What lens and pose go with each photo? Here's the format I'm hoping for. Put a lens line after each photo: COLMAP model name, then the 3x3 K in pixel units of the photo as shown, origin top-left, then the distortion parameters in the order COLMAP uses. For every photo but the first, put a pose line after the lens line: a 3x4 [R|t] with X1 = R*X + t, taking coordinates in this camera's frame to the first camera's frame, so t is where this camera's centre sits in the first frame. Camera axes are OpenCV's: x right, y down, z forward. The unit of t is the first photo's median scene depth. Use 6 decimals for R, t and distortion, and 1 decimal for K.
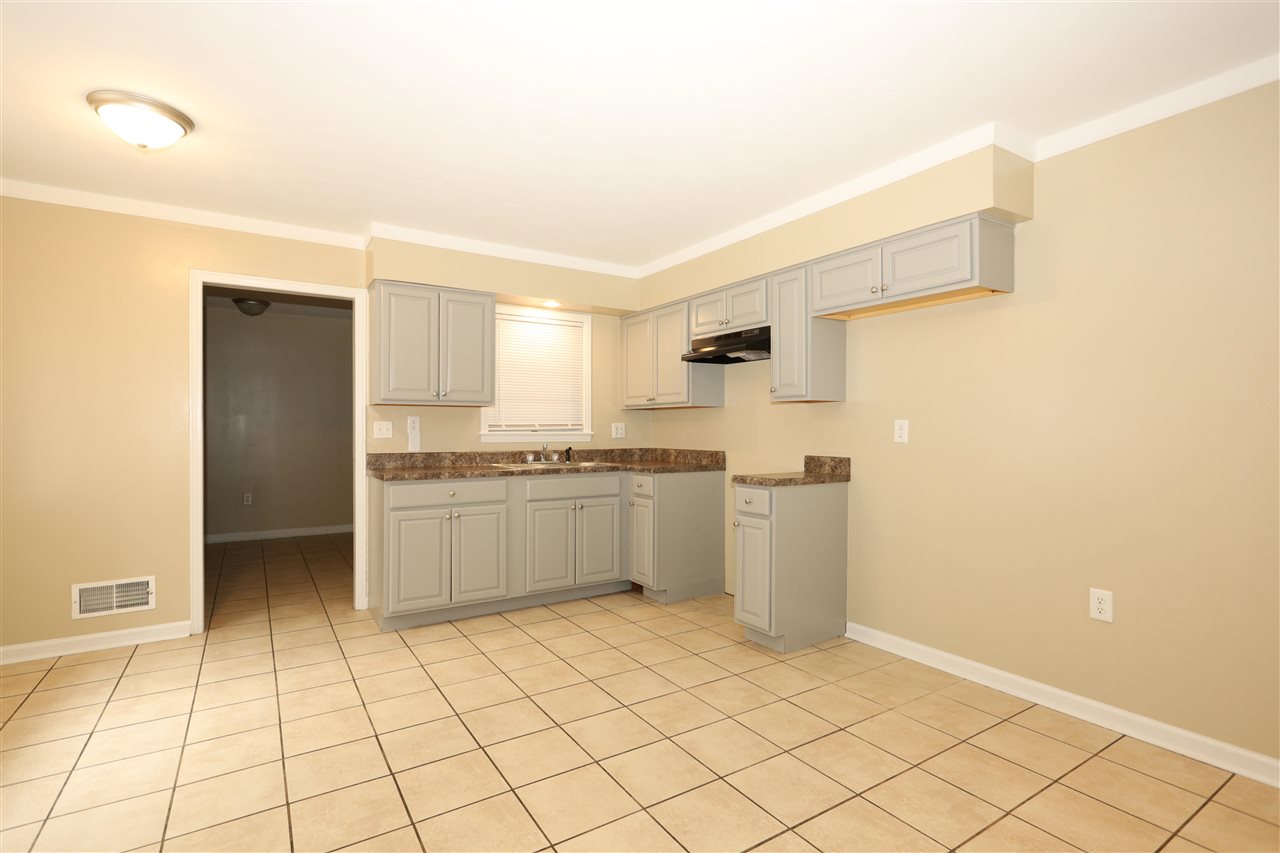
lens RADIAL K [[606.6, 0, 639.5], [0, 606.6, 430.0], [0, 0, 1]] dist [-0.001796, 0.000015]
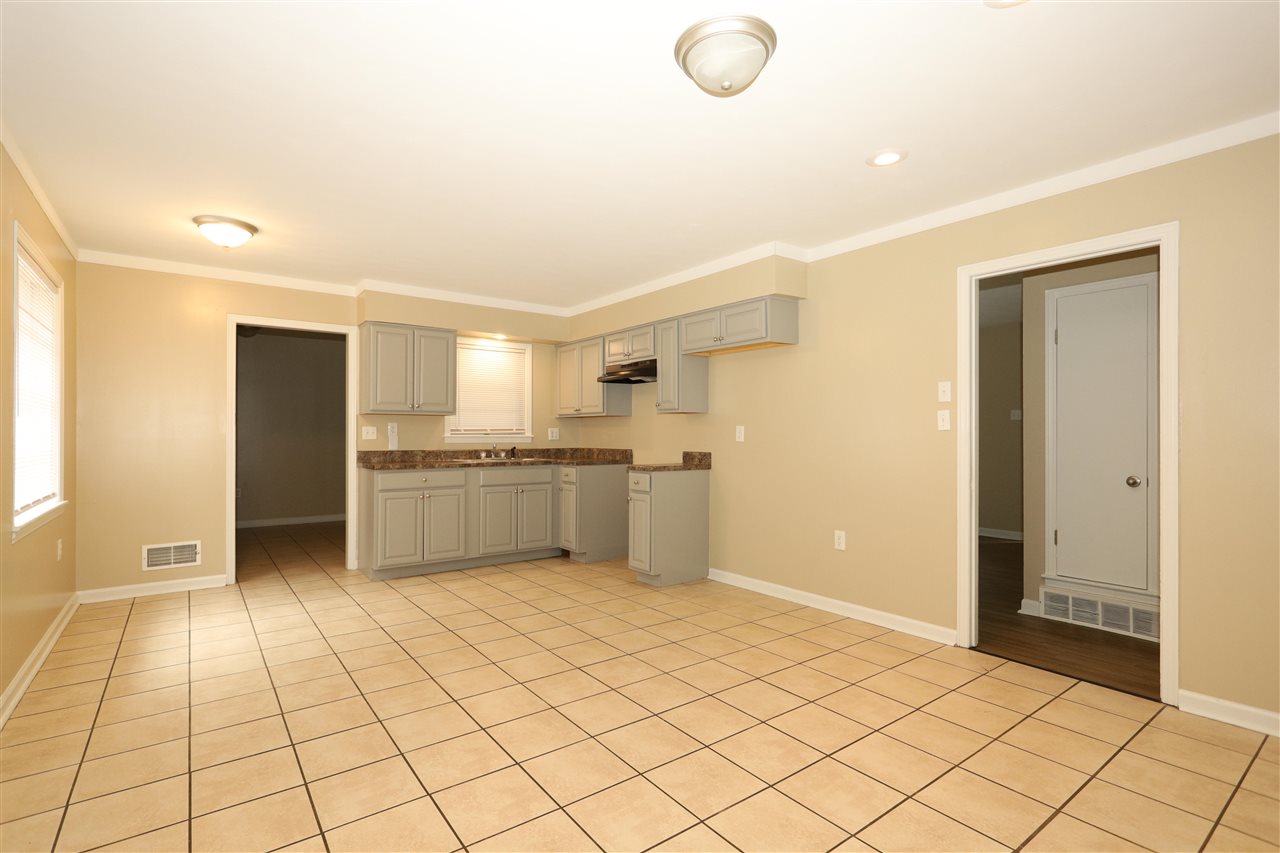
lens RADIAL K [[606.6, 0, 639.5], [0, 606.6, 430.0], [0, 0, 1]] dist [-0.001796, 0.000015]
pose [[0.997495, 0.000839, 0.070734, 0.070509], [-0.000168, 0.999955, -0.009485, 0.005605], [-0.070739, 0.009449, 0.997450, -0.364574]]
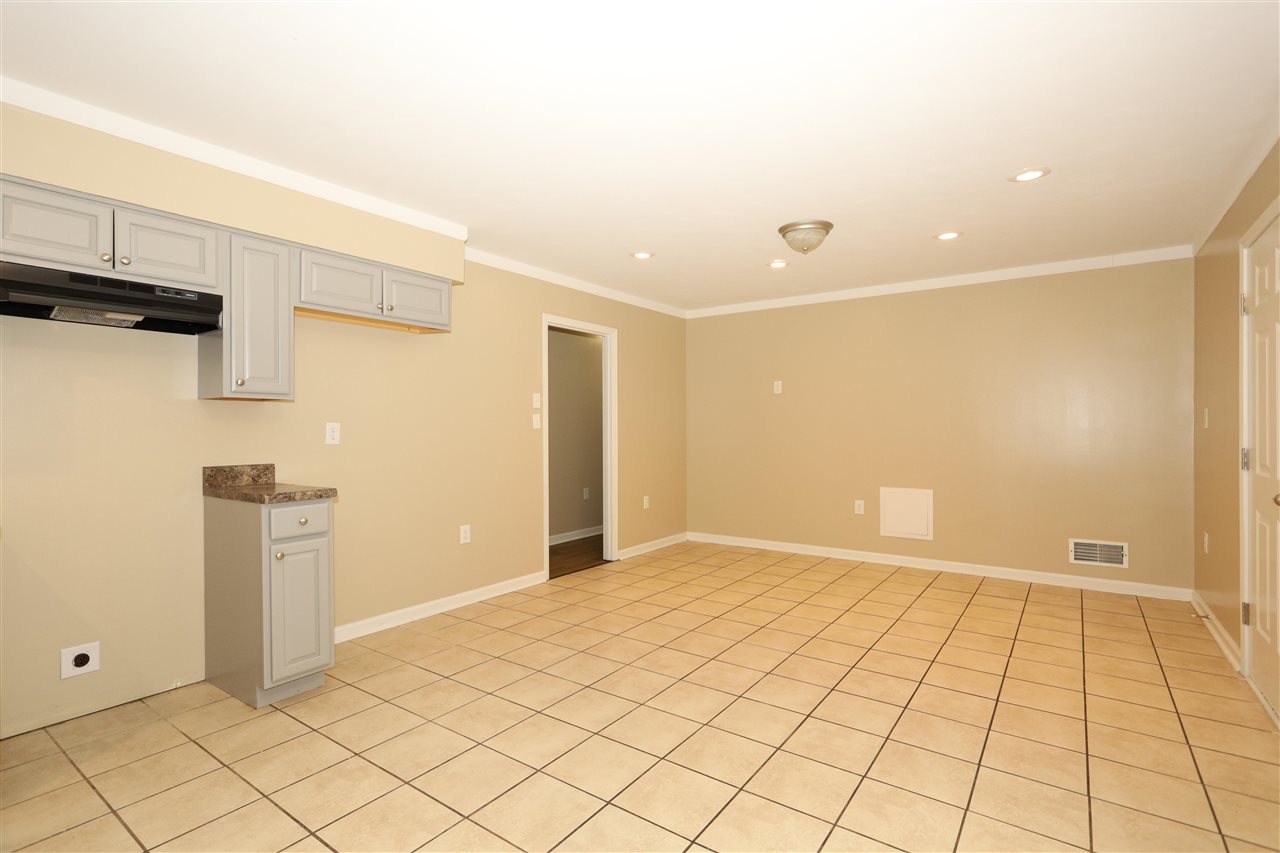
lens RADIAL K [[606.6, 0, 639.5], [0, 606.6, 430.0], [0, 0, 1]] dist [-0.001796, 0.000015]
pose [[-0.368690, -0.003581, 0.929545, -0.618845], [0.006383, 0.999959, 0.006384, -0.006236], [-0.929530, 0.008287, -0.368652, 0.731944]]
